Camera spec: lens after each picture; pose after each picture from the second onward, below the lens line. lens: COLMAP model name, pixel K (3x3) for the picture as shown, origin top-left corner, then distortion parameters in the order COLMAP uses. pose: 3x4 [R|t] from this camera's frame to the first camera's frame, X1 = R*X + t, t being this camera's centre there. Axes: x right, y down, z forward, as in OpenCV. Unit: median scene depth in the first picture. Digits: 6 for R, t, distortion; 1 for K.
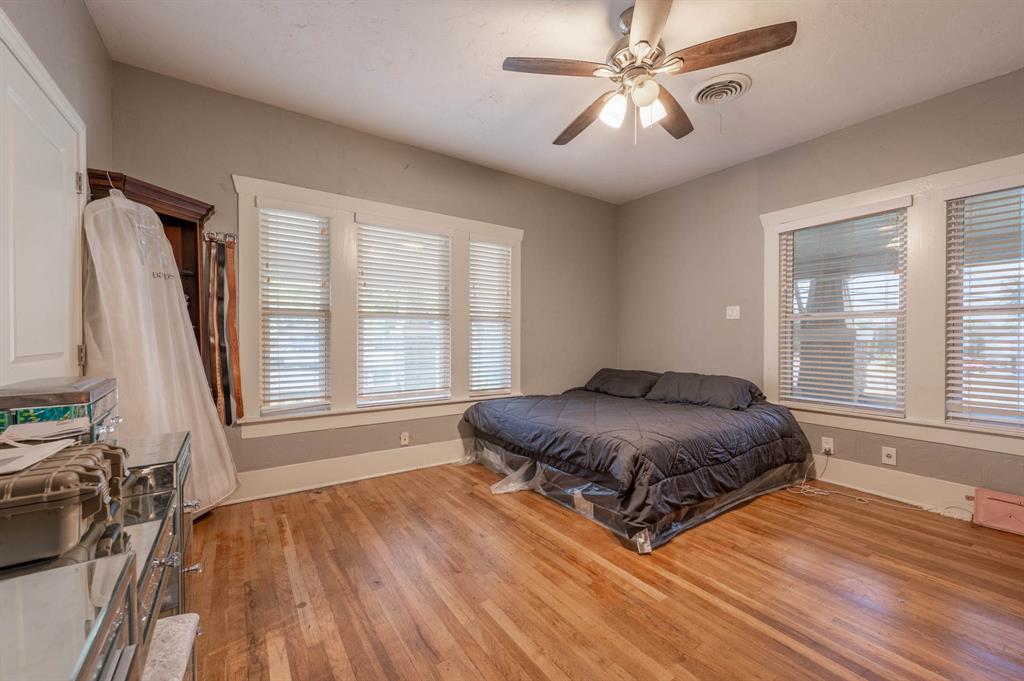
lens RADIAL K [[401.9, 0, 518.6], [0, 401.9, 340.0], [0, 0, 1]] dist [-0.000837, 0.000357]
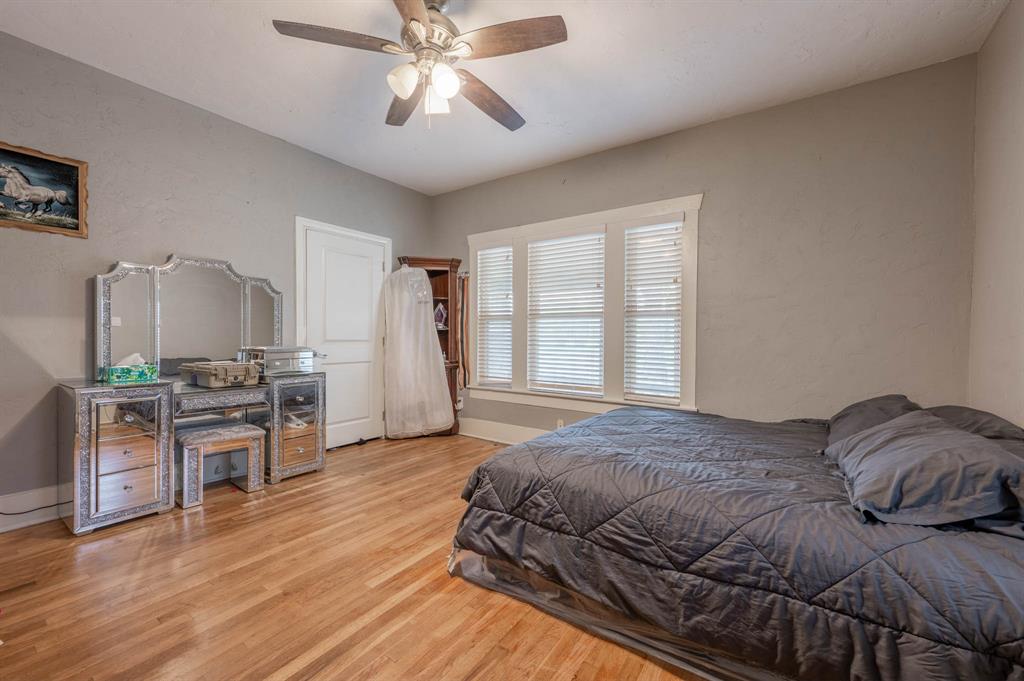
lens RADIAL K [[401.9, 0, 518.1], [0, 401.9, 338.6], [0, 0, 1]] dist [-0.000837, 0.000357]
pose [[0.357148, 0.005996, -0.934029, 0.927450], [-0.011283, 0.999934, 0.002105, 0.004445], [0.933980, 0.009787, 0.357192, 0.628358]]
